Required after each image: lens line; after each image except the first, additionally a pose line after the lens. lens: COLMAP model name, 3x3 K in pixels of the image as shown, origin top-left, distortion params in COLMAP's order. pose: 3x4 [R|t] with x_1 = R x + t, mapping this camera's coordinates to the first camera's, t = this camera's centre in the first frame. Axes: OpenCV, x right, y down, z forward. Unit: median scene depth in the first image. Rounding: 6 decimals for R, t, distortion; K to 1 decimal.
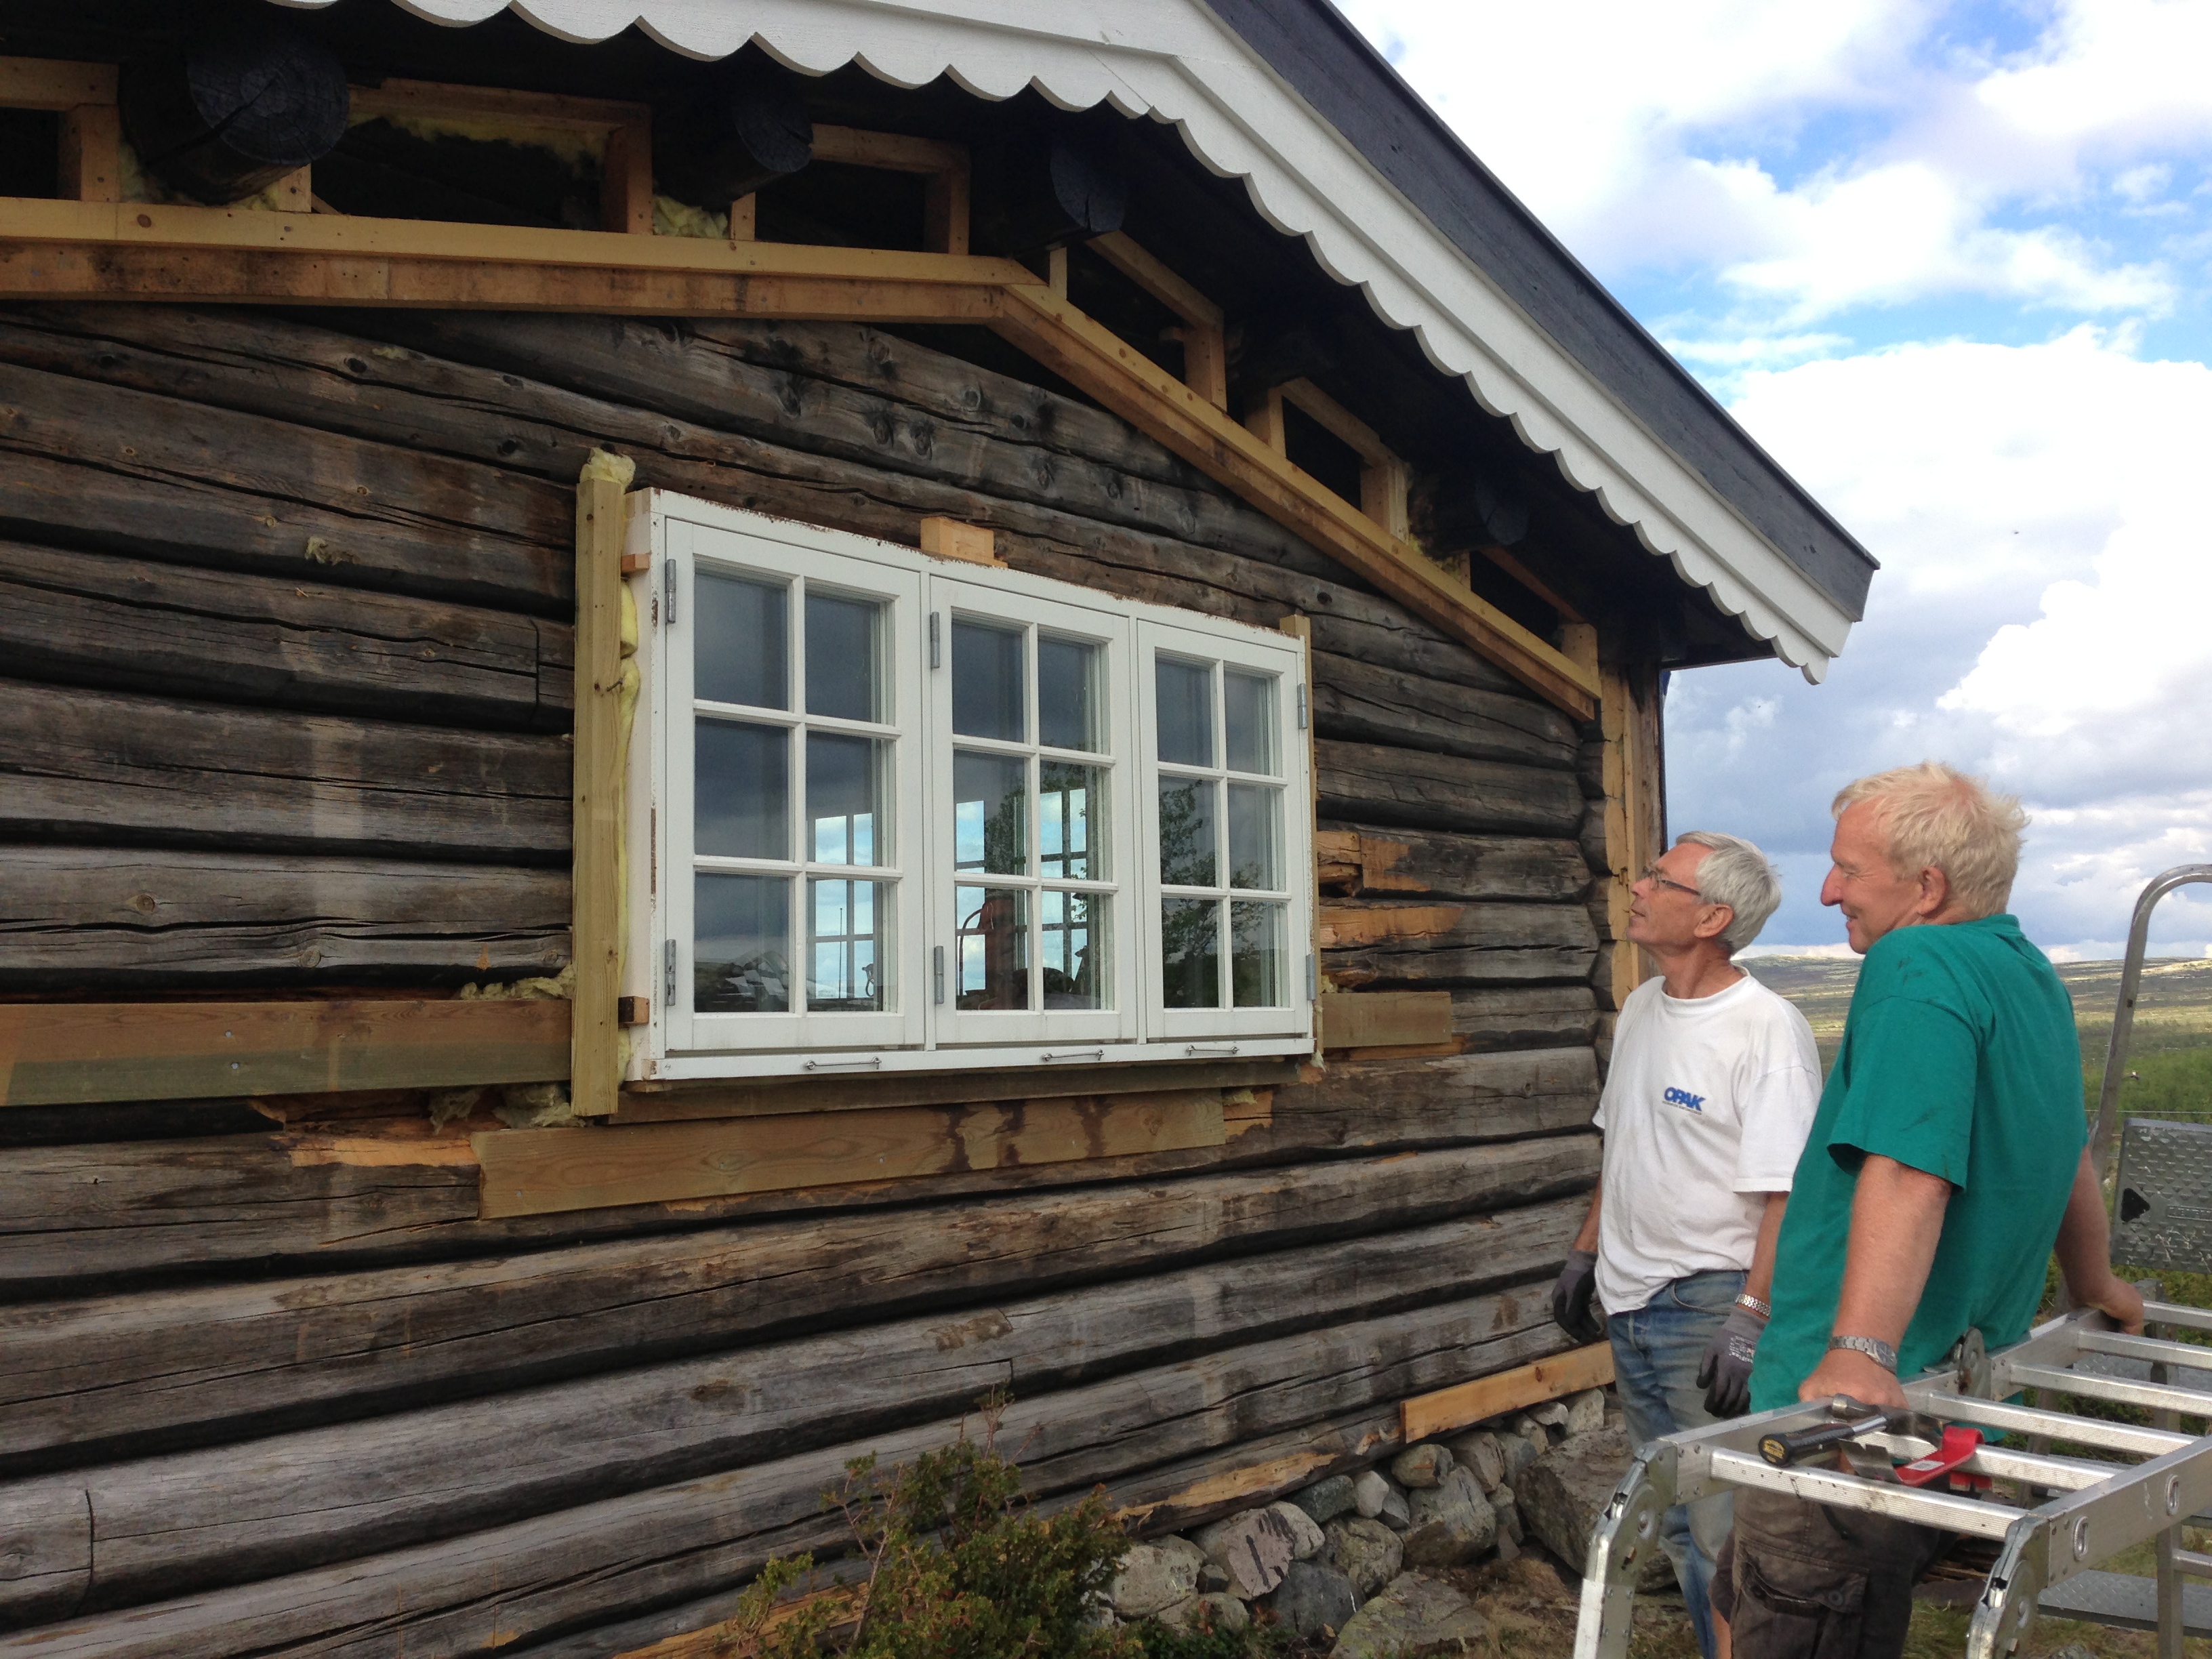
lens RADIAL K [[1952.8, 0, 1102.3], [0, 1952.8, 793.0], [0, 0, 1]] dist [0.105922, -0.127128]
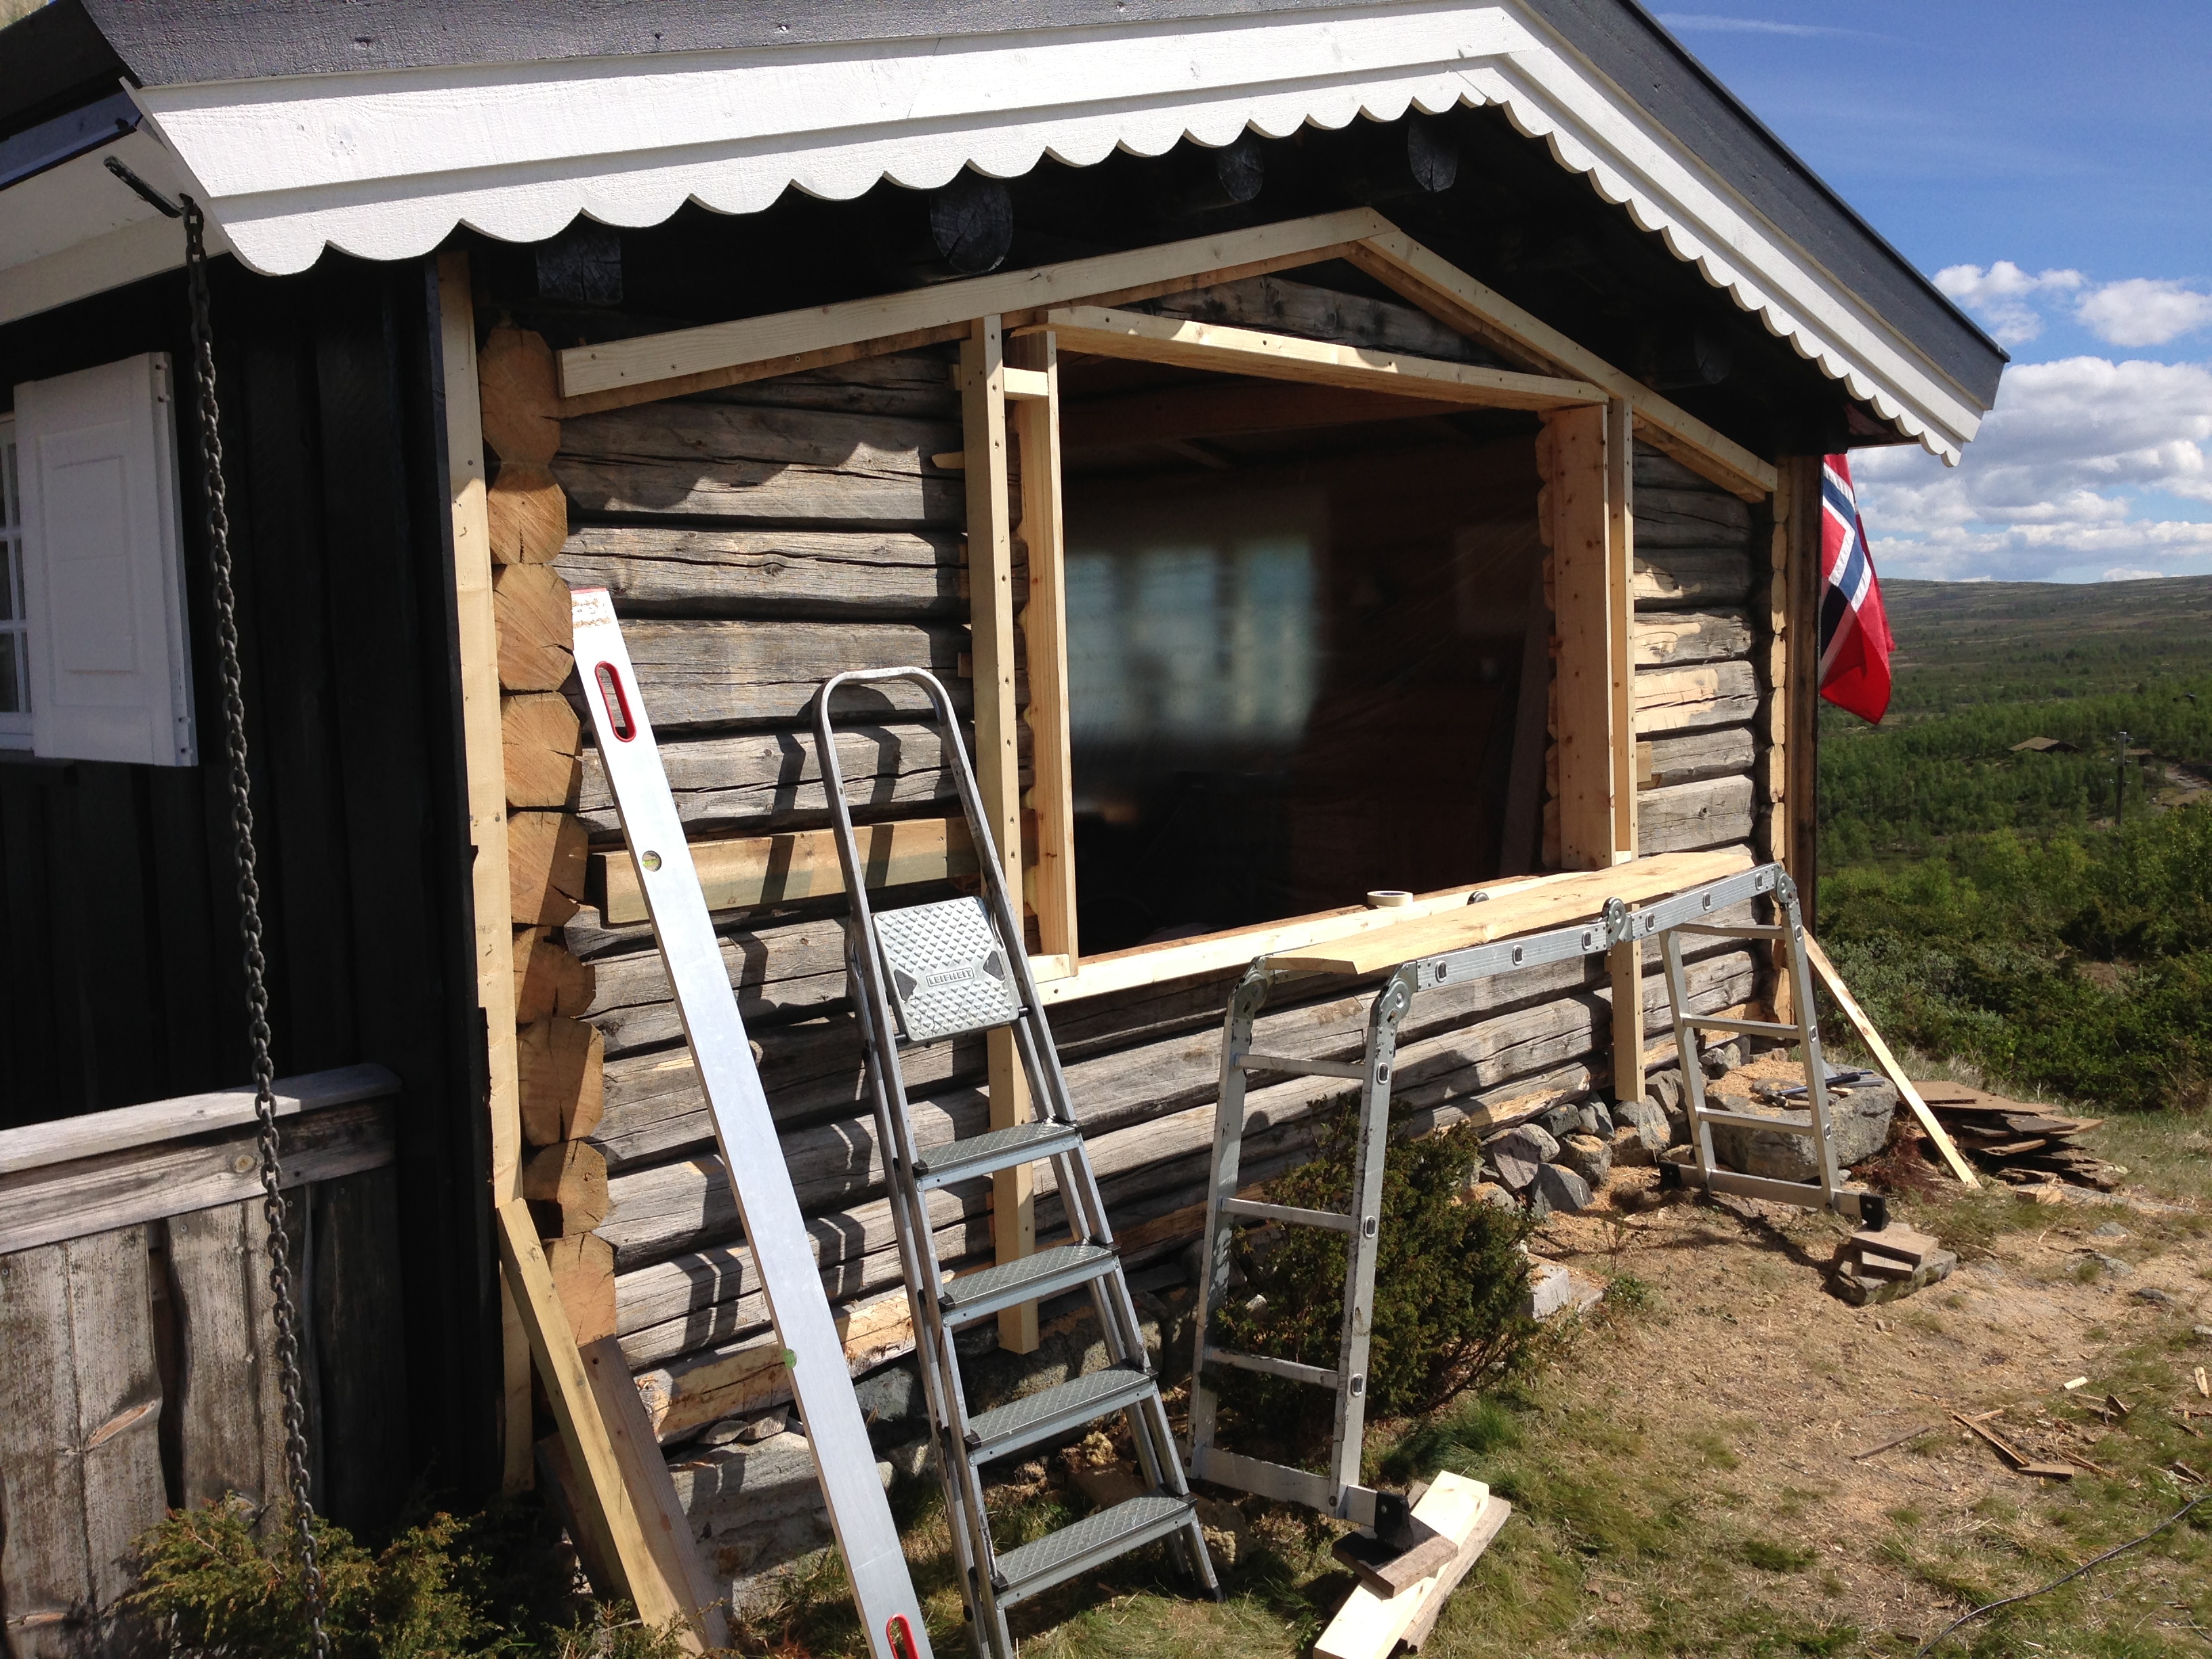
lens RADIAL K [[2010.8, 0, 1106.0], [0, 2010.8, 829.5], [0, 0, 1]] dist [0.104963, -0.144836]
pose [[0.999714, -0.021143, -0.011168, -0.181981], [0.022882, 0.981482, 0.190184, -0.112165], [0.006940, -0.190385, 0.981685, -0.332457]]
